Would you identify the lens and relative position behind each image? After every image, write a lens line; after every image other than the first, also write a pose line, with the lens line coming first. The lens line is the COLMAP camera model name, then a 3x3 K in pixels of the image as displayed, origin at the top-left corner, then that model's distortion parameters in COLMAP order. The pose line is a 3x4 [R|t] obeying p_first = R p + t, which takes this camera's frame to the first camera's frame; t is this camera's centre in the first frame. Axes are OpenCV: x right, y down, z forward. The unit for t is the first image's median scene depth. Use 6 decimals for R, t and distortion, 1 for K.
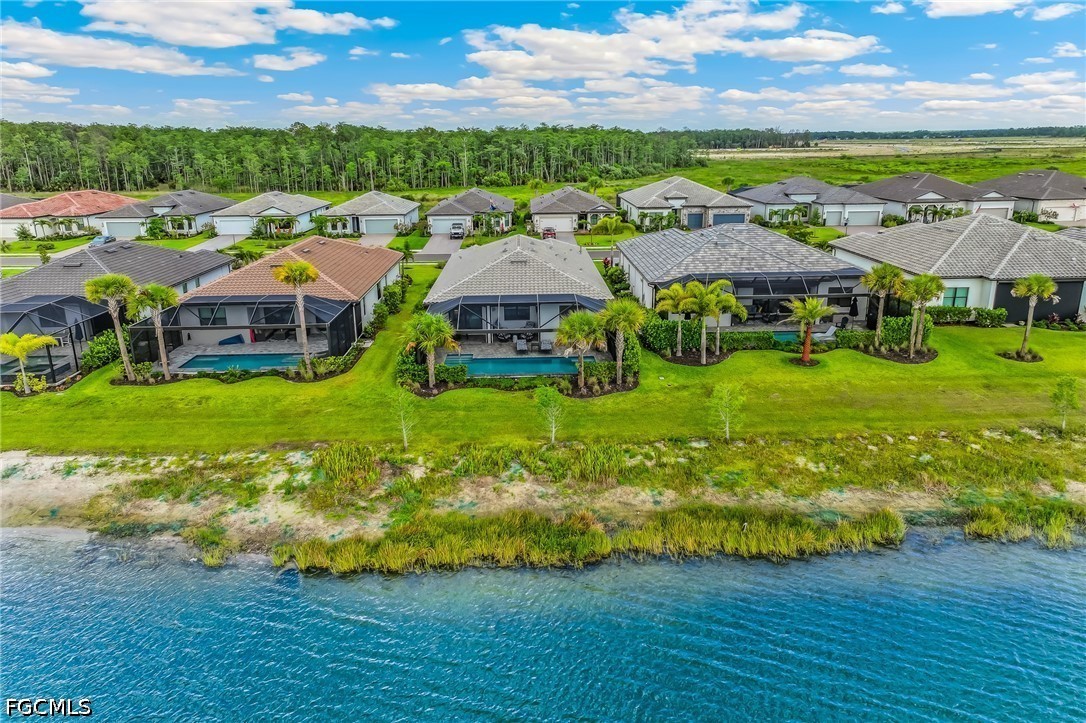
lens RADIAL K [[754.2, 0, 543.0], [0, 754.2, 361.5], [0, 0, 1]] dist [0.001771, -0.000824]
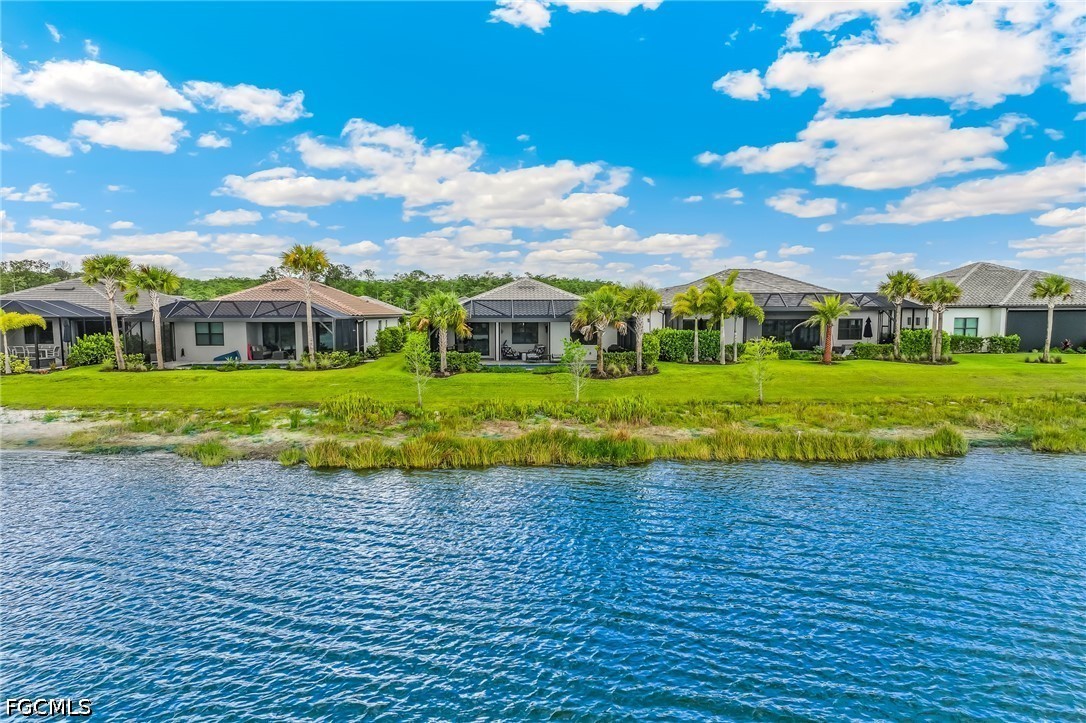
lens RADIAL K [[760.5, 0, 551.6], [0, 760.5, 362.2], [0, 0, 1]] dist [0.004006, 0.003642]
pose [[0.999591, 0.004486, 0.028246, -0.038005], [0.000300, 0.985924, -0.167193, 0.181303], [-0.028598, 0.167134, 0.985519, 0.049736]]
